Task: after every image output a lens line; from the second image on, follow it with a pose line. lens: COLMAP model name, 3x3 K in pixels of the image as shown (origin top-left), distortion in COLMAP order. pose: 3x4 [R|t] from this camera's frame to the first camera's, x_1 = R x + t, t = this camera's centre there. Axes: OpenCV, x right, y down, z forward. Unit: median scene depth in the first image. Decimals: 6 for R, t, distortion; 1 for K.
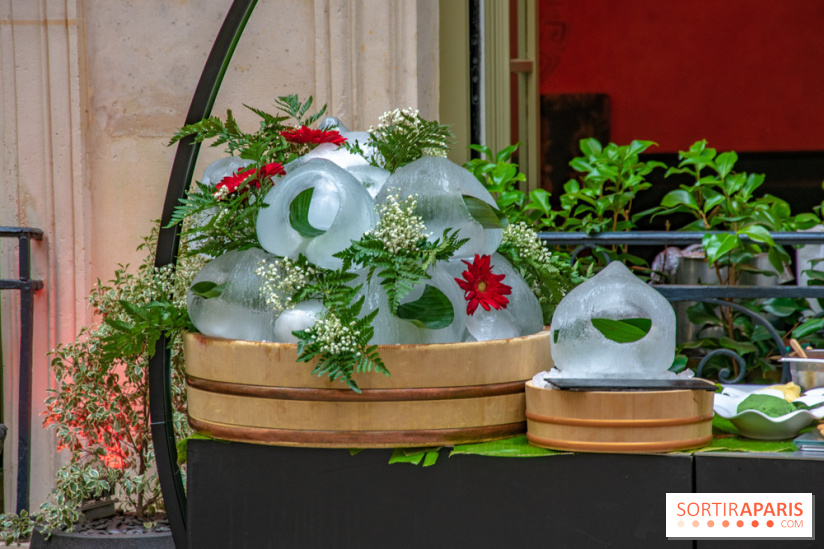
lens RADIAL K [[3683.6, 0, 412.0], [0, 3683.6, 274.5], [0, 0, 1]] dist [1.189590, 2.781475]
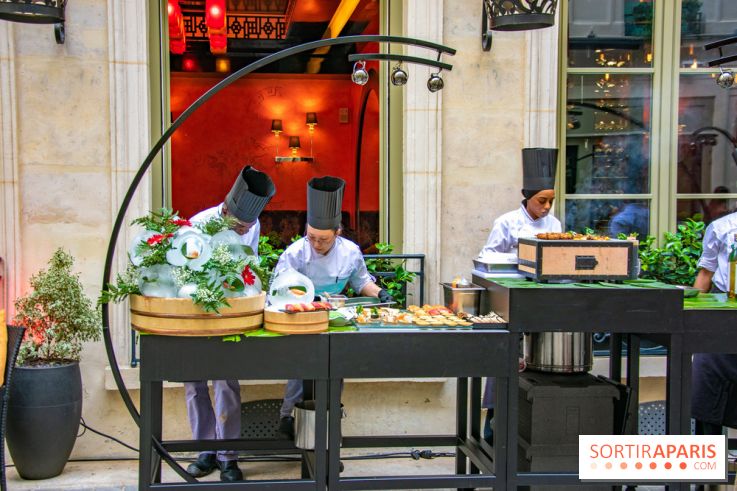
lens RADIAL K [[1030.7, 0, 352.8], [0, 1030.7, 245.0], [0, 0, 1]] dist [0.157586, 0.012680]
pose [[0.918950, -0.005313, 0.394337, -0.219473], [0.012275, 0.999810, -0.015136, -0.007708], [-0.394182, 0.018750, 0.918841, 0.244725]]
